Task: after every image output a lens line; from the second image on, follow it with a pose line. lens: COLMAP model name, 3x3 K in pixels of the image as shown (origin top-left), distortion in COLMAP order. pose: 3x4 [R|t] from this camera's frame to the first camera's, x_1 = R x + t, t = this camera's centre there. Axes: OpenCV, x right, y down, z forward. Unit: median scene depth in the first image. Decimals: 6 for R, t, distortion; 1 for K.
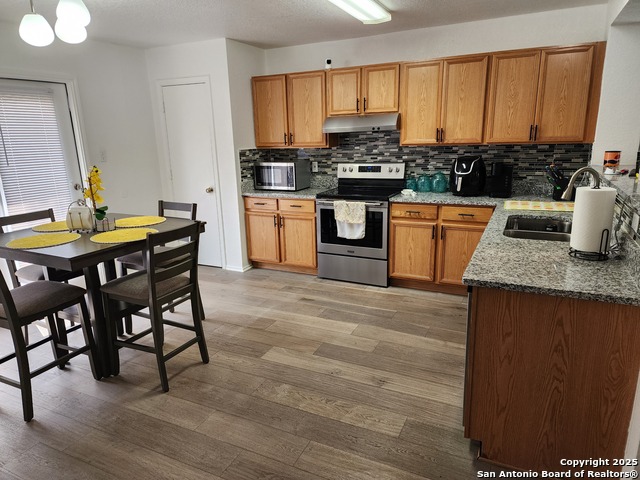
lens RADIAL K [[428.9, 0, 321.4], [0, 428.9, 246.0], [0, 0, 1]] dist [0.079720, -0.081158]
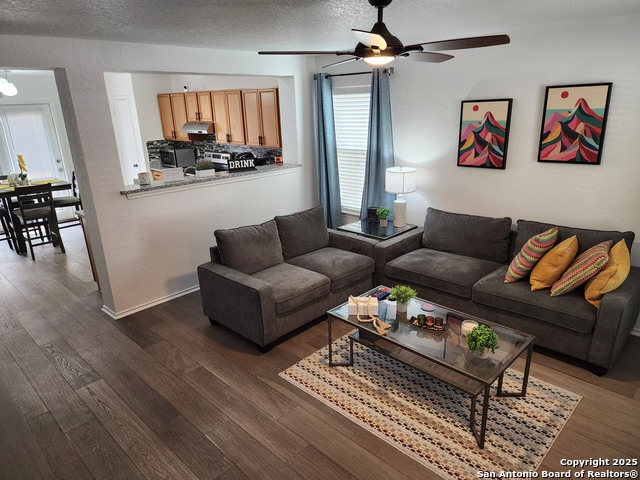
lens RADIAL K [[428.9, 0, 321.4], [0, 428.9, 246.0], [0, 0, 1]] dist [0.079720, -0.081158]
pose [[0.950114, 0.098560, -0.295920, 0.993932], [-0.076200, 0.993360, 0.086196, -0.024725], [0.302451, -0.059347, 0.951316, -0.385058]]
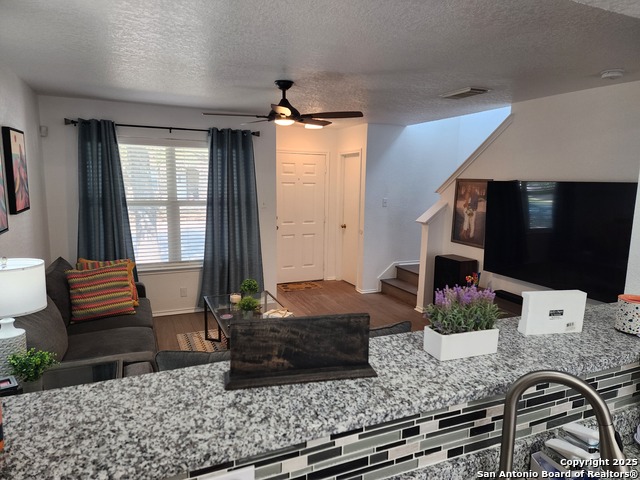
lens RADIAL K [[423.6, 0, 316.1], [0, 423.6, 239.3], [0, 0, 1]] dist [0.081222, -0.077382]
pose [[-0.766506, -0.075230, 0.637815, 0.307096], [0.166354, 0.935965, 0.310315, -0.244784], [-0.620318, 0.343962, -0.704908, 0.765844]]
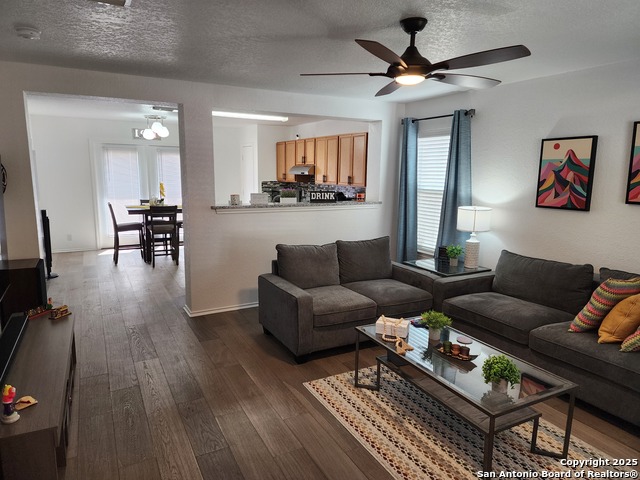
lens RADIAL K [[423.6, 0, 316.1], [0, 423.6, 239.3], [0, 0, 1]] dist [0.081222, -0.077382]
pose [[0.806268, 0.134474, -0.576063, 1.134428], [-0.183602, 0.982613, -0.027594, 0.032325], [0.562337, 0.128014, 0.816939, -0.342085]]
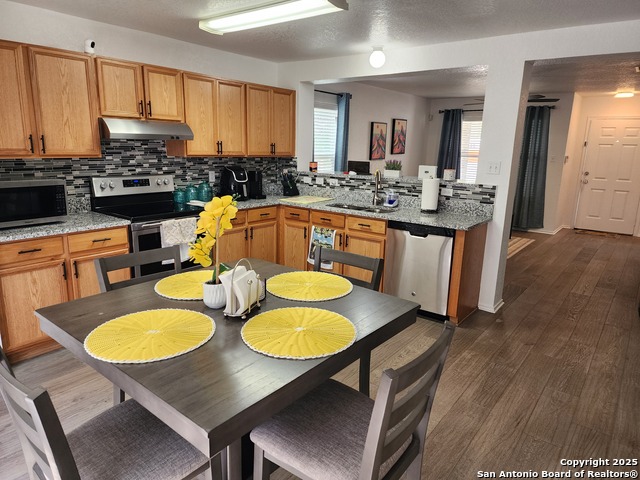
lens RADIAL K [[423.6, 0, 316.1], [0, 423.6, 239.3], [0, 0, 1]] dist [0.081222, -0.077382]
pose [[0.210512, -0.180824, 0.960722, -0.666908], [0.218382, 0.966608, 0.134080, -0.112170], [-0.952887, 0.181579, 0.242972, 0.498232]]
